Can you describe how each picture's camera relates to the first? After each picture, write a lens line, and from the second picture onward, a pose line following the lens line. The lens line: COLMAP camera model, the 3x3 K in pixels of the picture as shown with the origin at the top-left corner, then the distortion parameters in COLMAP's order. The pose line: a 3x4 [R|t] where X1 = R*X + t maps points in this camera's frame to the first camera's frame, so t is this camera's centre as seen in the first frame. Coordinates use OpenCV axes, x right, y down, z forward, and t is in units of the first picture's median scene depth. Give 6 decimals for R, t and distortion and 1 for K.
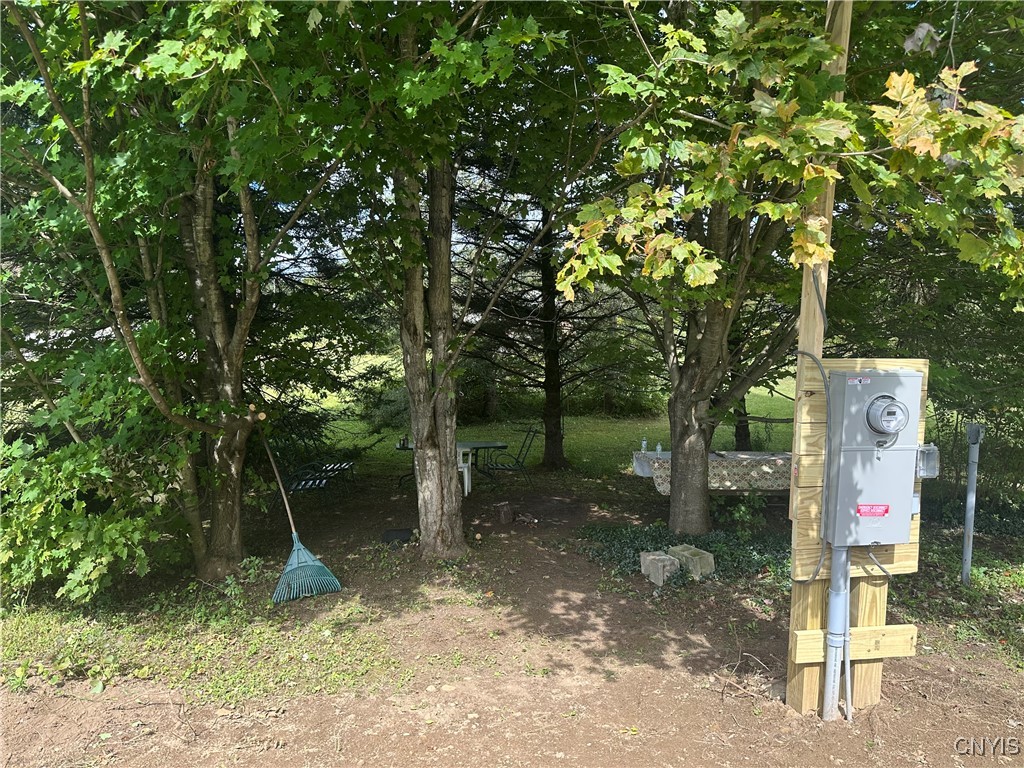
lens RADIAL K [[716.3, 0, 510.7], [0, 716.3, 384.7], [0, 0, 1]] dist [0.073766, -0.095016]
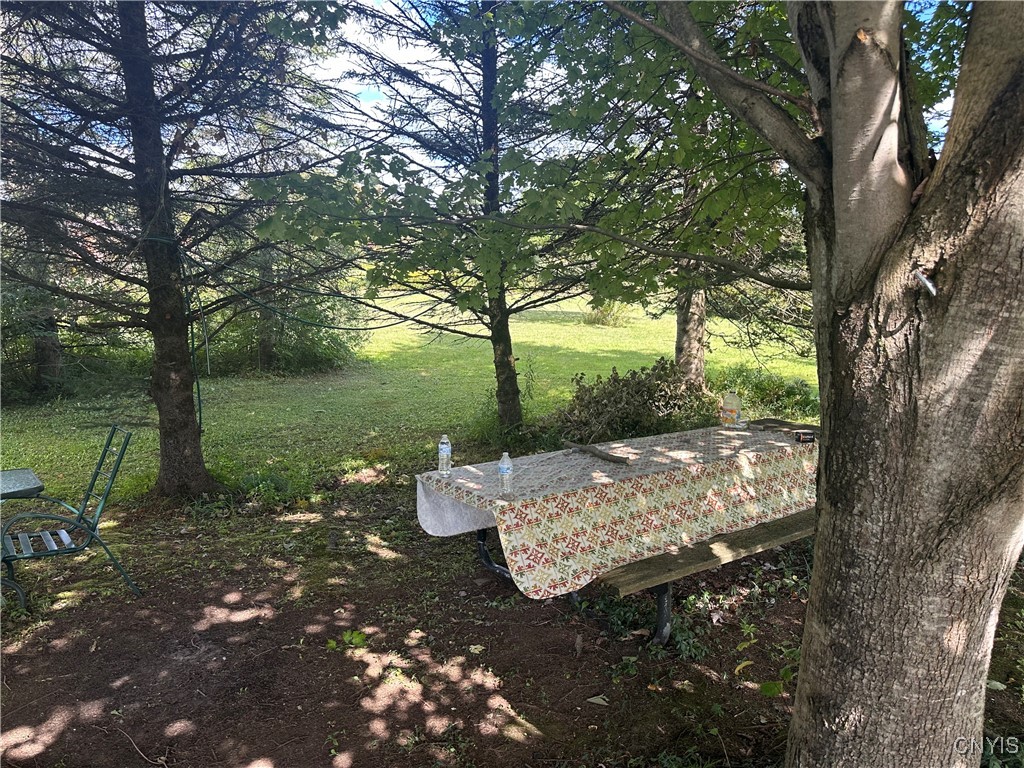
lens RADIAL K [[716.3, 0, 513.7], [0, 716.3, 380.6], [0, 0, 1]] dist [0.073766, -0.095016]
pose [[0.877329, -0.063666, 0.475647, 0.024944], [0.032906, 0.996809, 0.072729, 0.011848], [-0.478760, -0.048155, 0.876624, 0.429515]]
